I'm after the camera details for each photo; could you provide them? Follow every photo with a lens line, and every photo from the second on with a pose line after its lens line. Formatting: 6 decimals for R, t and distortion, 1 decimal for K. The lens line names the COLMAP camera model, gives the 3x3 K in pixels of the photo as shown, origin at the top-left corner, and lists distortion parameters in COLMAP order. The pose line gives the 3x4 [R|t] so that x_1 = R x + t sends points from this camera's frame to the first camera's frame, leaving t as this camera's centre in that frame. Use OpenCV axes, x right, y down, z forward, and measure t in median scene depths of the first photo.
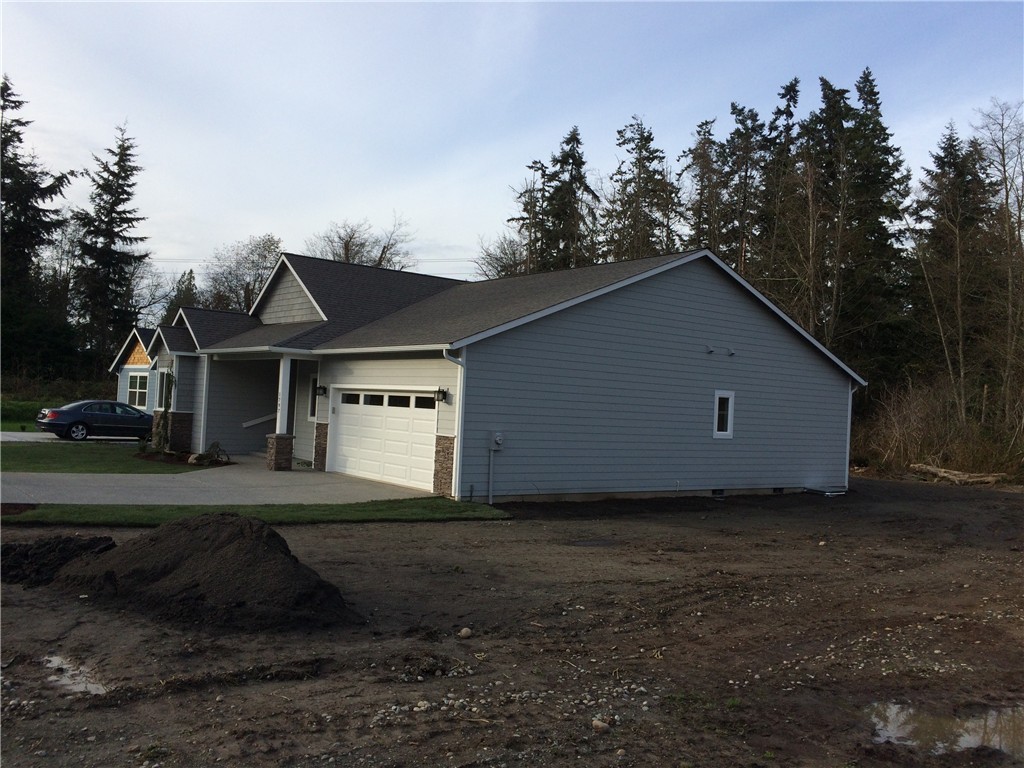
lens RADIAL K [[884.2, 0, 509.2], [0, 884.2, 388.1], [0, 0, 1]] dist [0.072139, -0.095663]
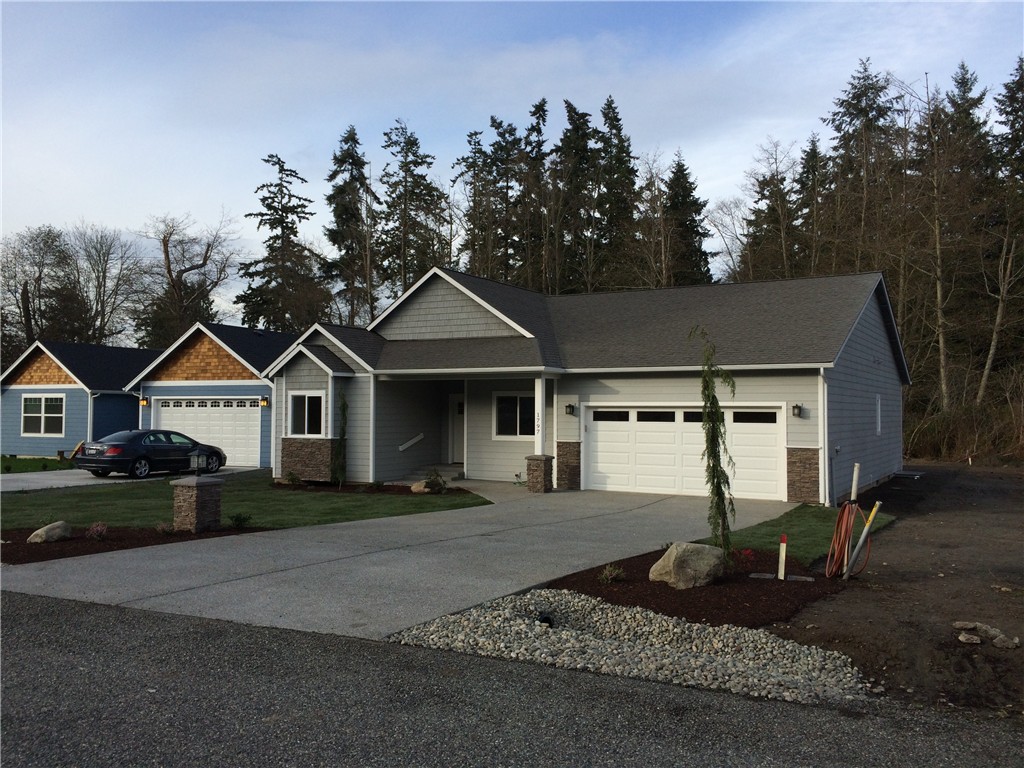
lens RADIAL K [[884.2, 0, 508.9], [0, 884.2, 380.0], [0, 0, 1]] dist [0.072139, -0.095663]
pose [[0.921858, -0.029918, 0.386371, -0.148714], [0.032228, 0.999480, 0.000499, -0.007330], [-0.386185, 0.011992, 0.922343, 0.025774]]
